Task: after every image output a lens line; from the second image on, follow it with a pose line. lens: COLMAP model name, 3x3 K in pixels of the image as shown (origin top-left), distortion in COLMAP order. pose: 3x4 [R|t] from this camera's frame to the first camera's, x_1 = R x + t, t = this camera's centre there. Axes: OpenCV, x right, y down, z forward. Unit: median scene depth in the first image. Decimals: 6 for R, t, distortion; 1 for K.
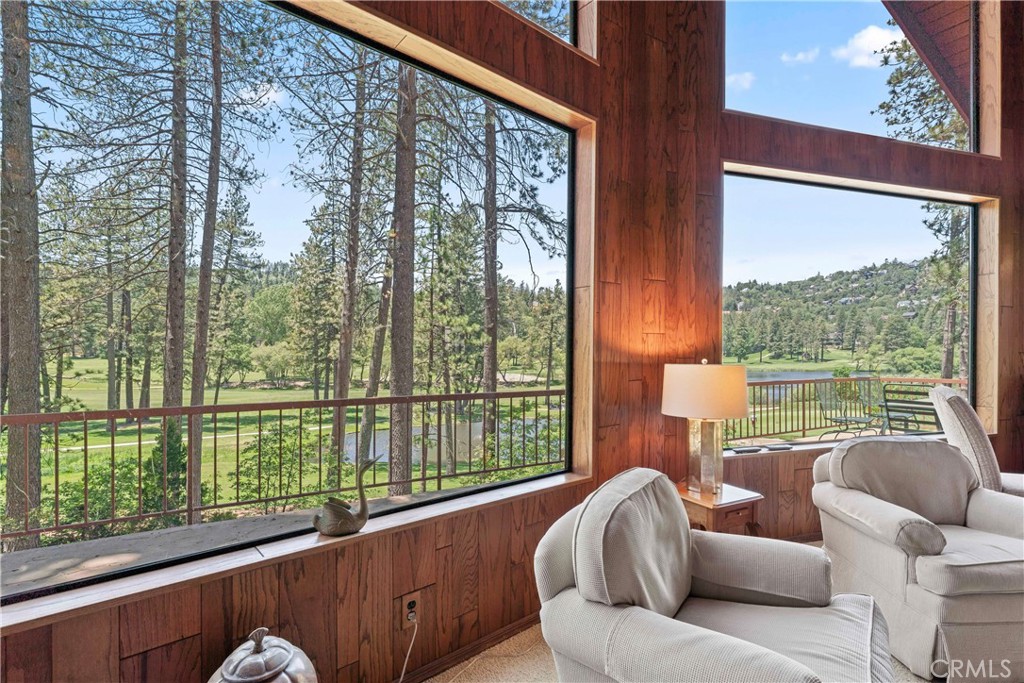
lens RADIAL K [[482.1, 0, 512.0], [0, 482.1, 341.5], [0, 0, 1]] dist [0.002960, 0.000213]
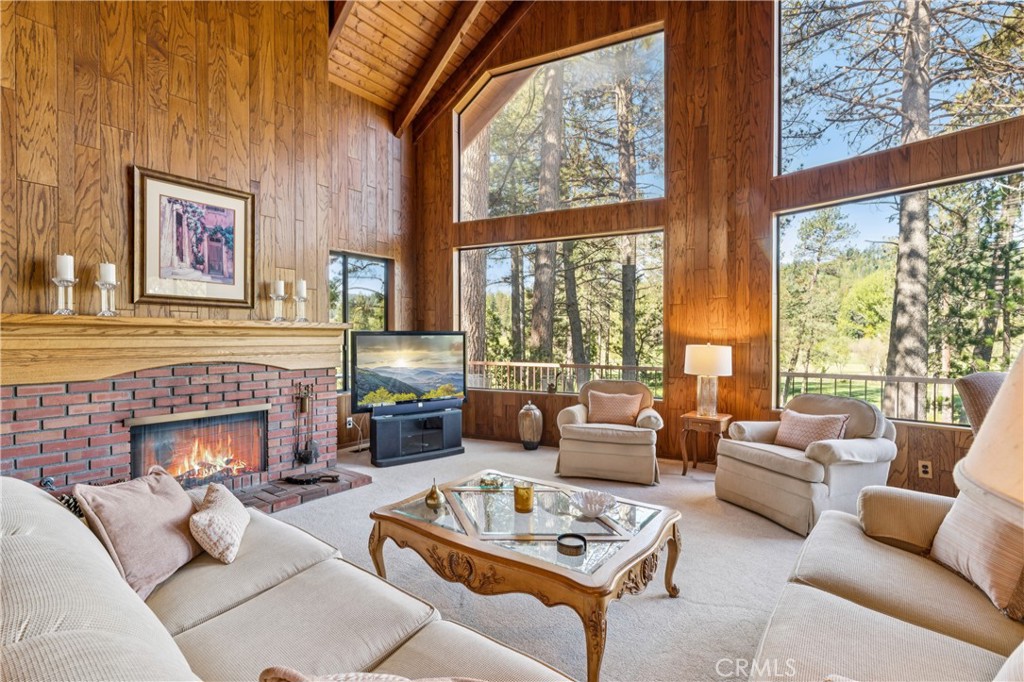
lens RADIAL K [[464.0, 0, 512.0], [0, 464.0, 341.0], [0, 0, 1]] dist [-0.001001, 0.000525]
pose [[0.410022, -0.006282, -0.912054, 1.473831], [0.007987, 0.999963, -0.003297, 0.024120], [0.912041, -0.005933, 0.410057, -0.344087]]
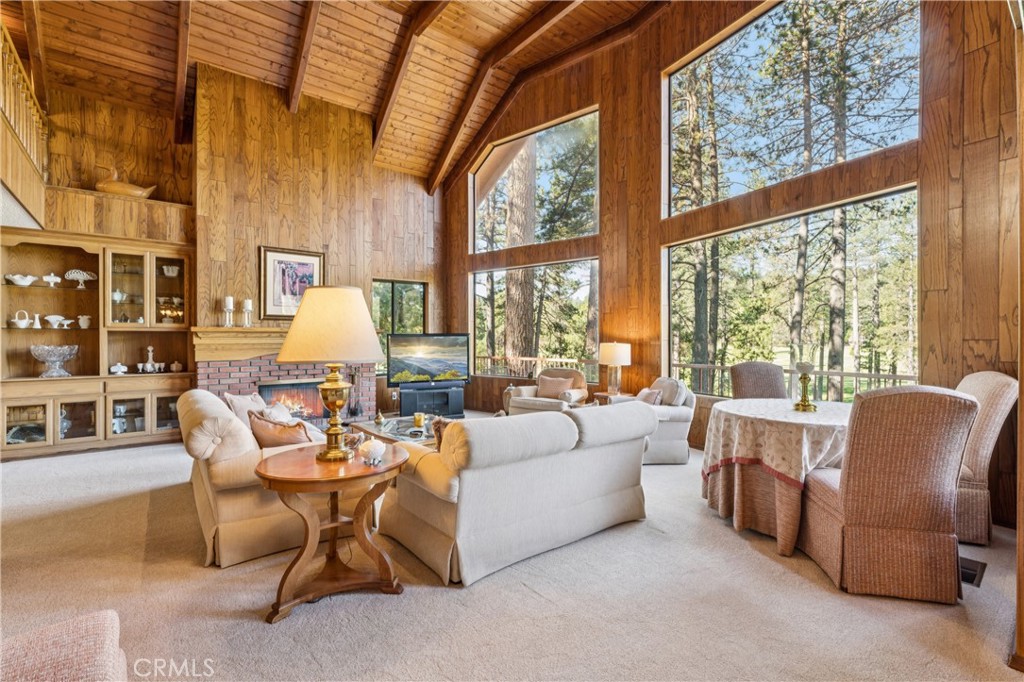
lens RADIAL K [[465.6, 0, 513.3], [0, 465.6, 338.1], [0, 0, 1]] dist [-0.001121, -0.000103]
pose [[0.176077, -0.012799, -0.984293, 2.351142], [0.007179, 0.999906, -0.011718, 0.037137], [0.984350, -0.005003, 0.176153, 0.037898]]
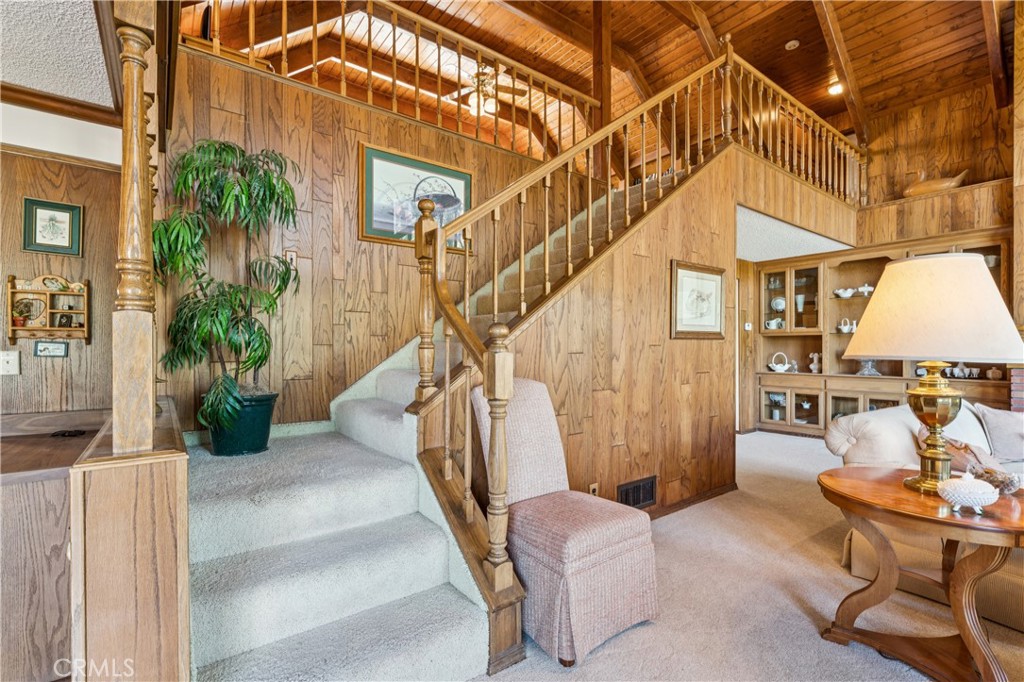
lens RADIAL K [[467.4, 0, 511.5], [0, 467.4, 347.8], [0, 0, 1]] dist [0.000193, 0.000102]
pose [[-0.990521, -0.010275, -0.136980, 2.112534], [-0.009462, 0.999934, -0.006581, 0.060057], [0.137039, -0.005223, -0.990552, 0.395191]]
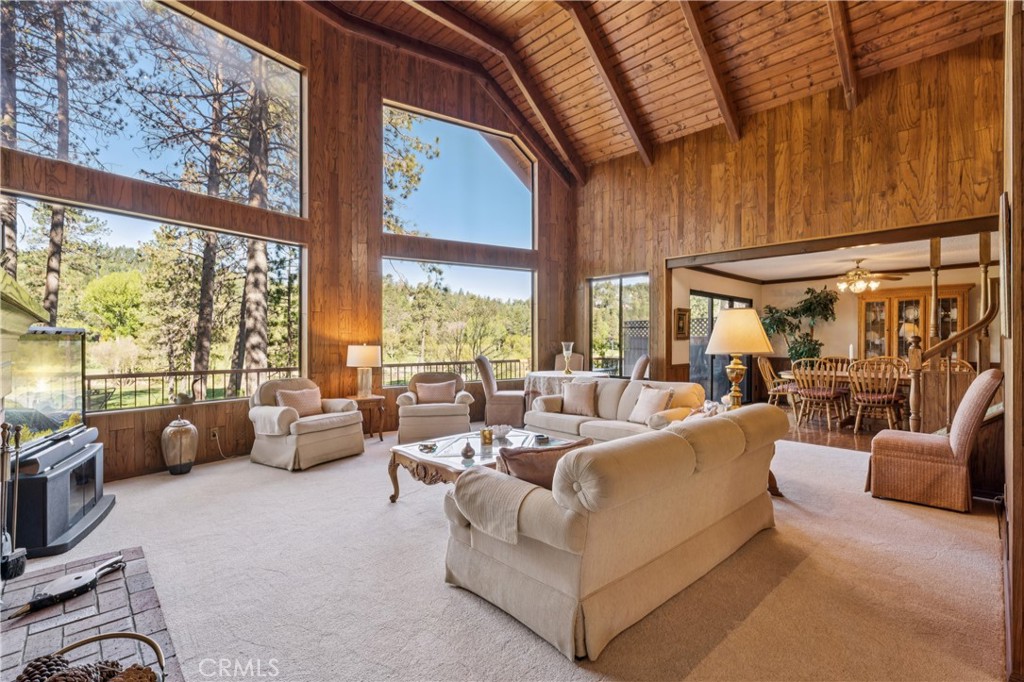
lens RADIAL K [[462.0, 0, 513.8], [0, 462.0, 336.0], [0, 0, 1]] dist [-0.000048, 0.000371]
pose [[0.968068, -0.006879, 0.250594, 0.507924], [0.005481, 0.999965, 0.006277, -0.011236], [-0.250628, -0.004703, 0.968072, -1.279889]]
